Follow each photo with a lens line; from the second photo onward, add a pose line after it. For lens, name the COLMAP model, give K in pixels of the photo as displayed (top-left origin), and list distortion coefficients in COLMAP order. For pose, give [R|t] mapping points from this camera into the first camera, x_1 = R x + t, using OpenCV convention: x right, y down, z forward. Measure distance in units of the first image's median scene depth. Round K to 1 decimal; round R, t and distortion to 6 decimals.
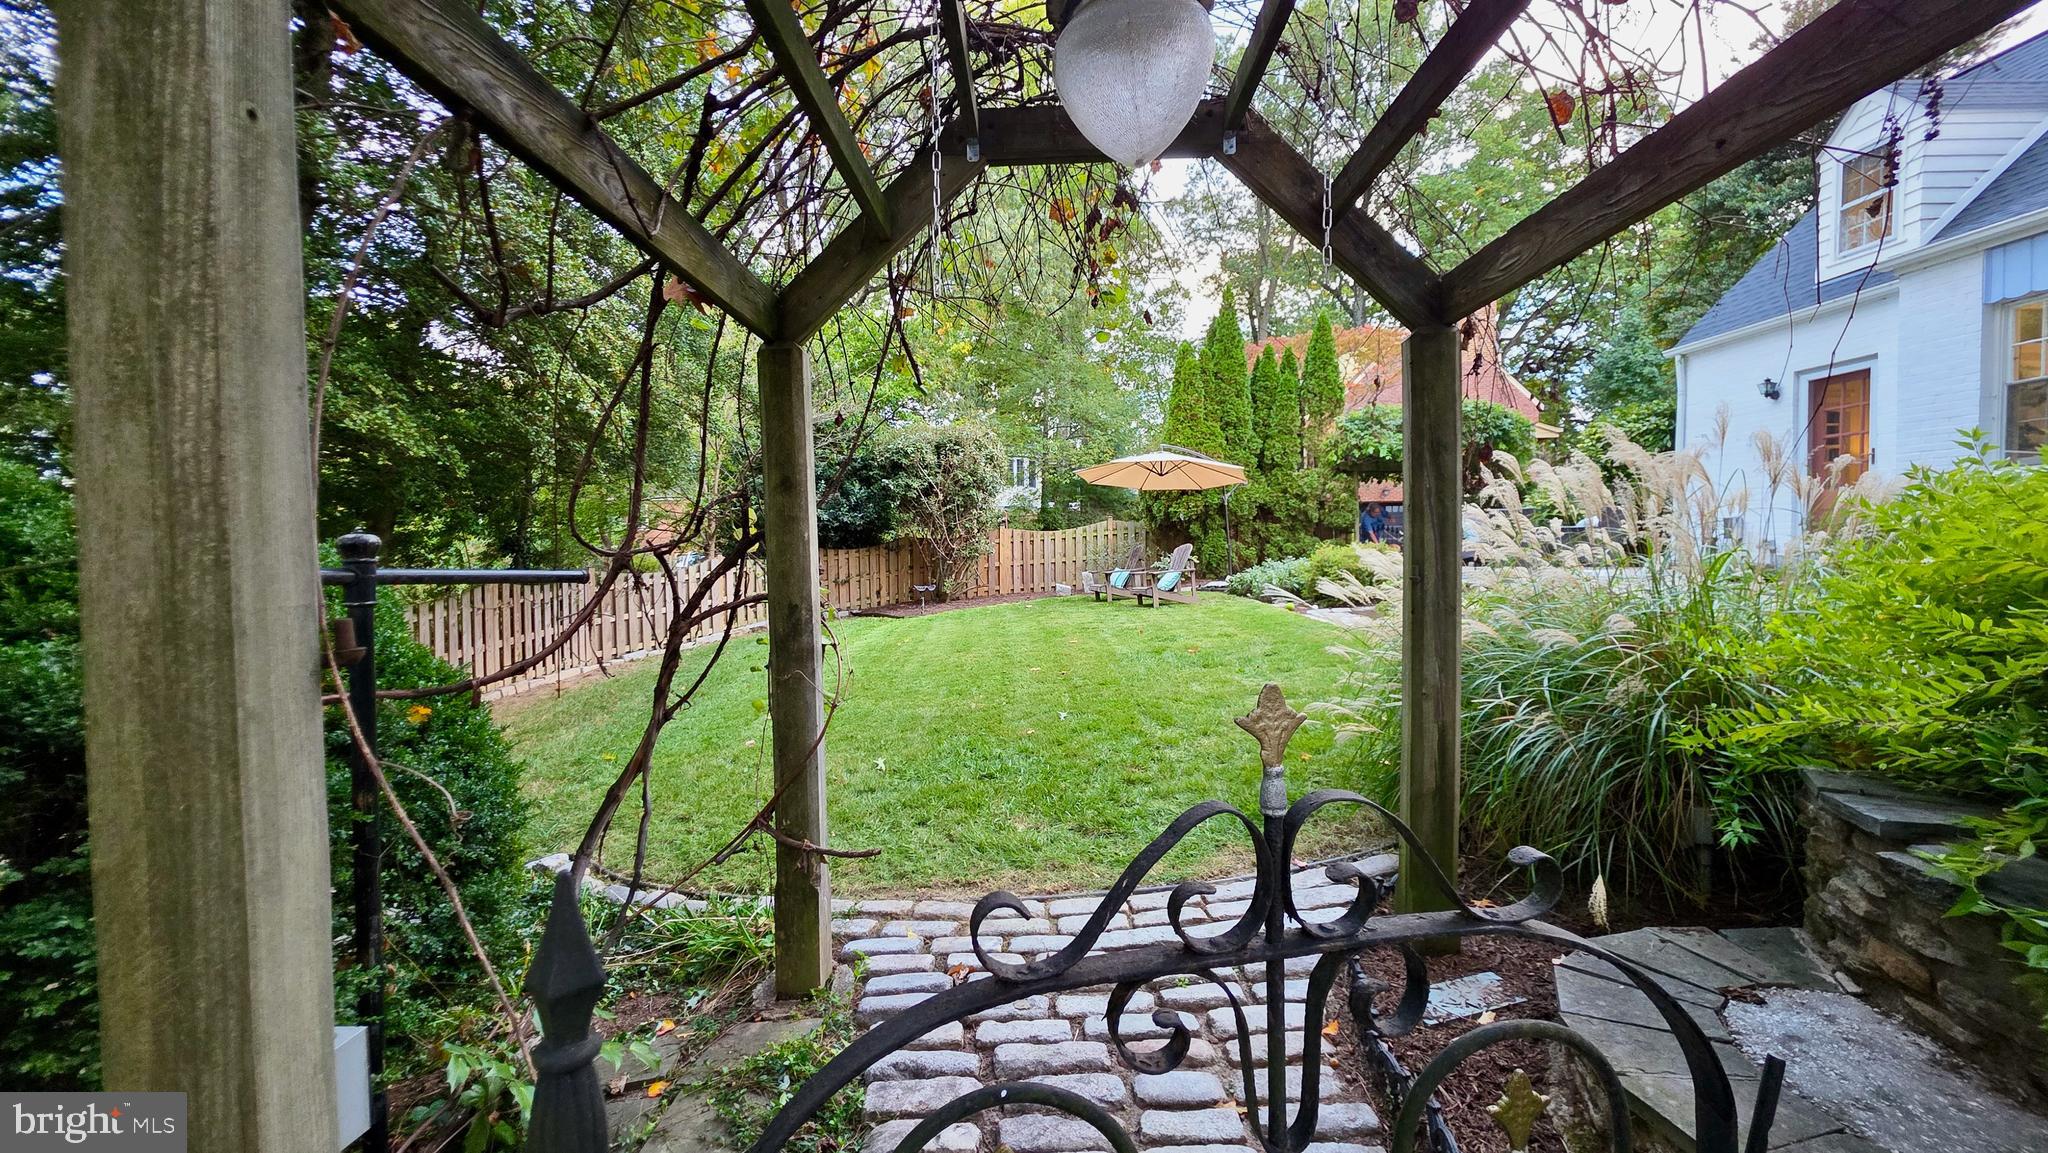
lens RADIAL K [[818.2, 0, 1023.8], [0, 818.2, 571.7], [0, 0, 1]] dist [0.000137, -0.000059]
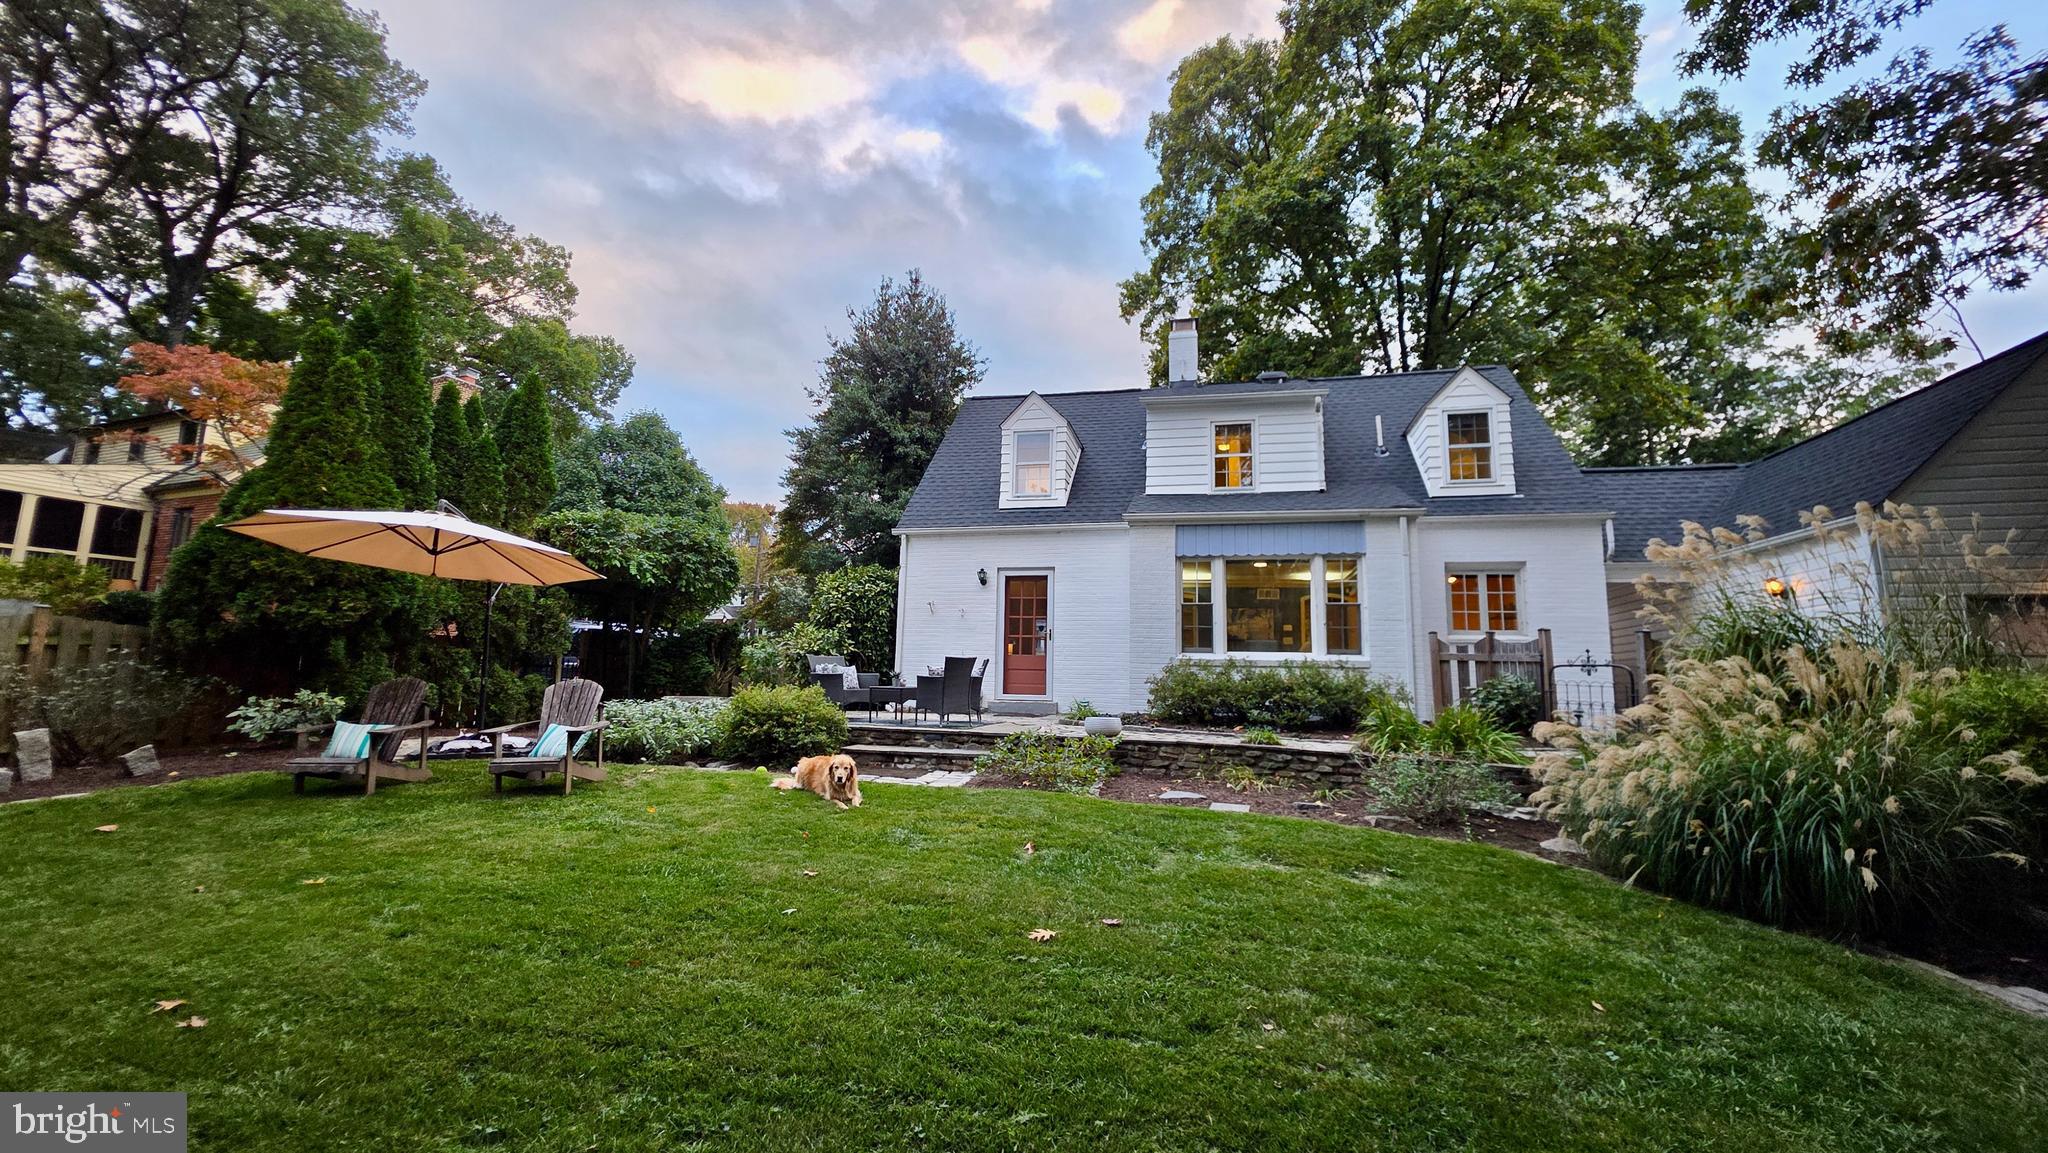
lens RADIAL K [[818.2, 0, 1023.8], [0, 818.2, 571.1], [0, 0, 1]] dist [0.000137, -0.000059]
pose [[0.225283, 0.155946, 0.961732, -0.224042], [0.007057, 0.986820, -0.161667, -0.008983], [-0.974268, 0.043208, 0.221214, 0.389554]]
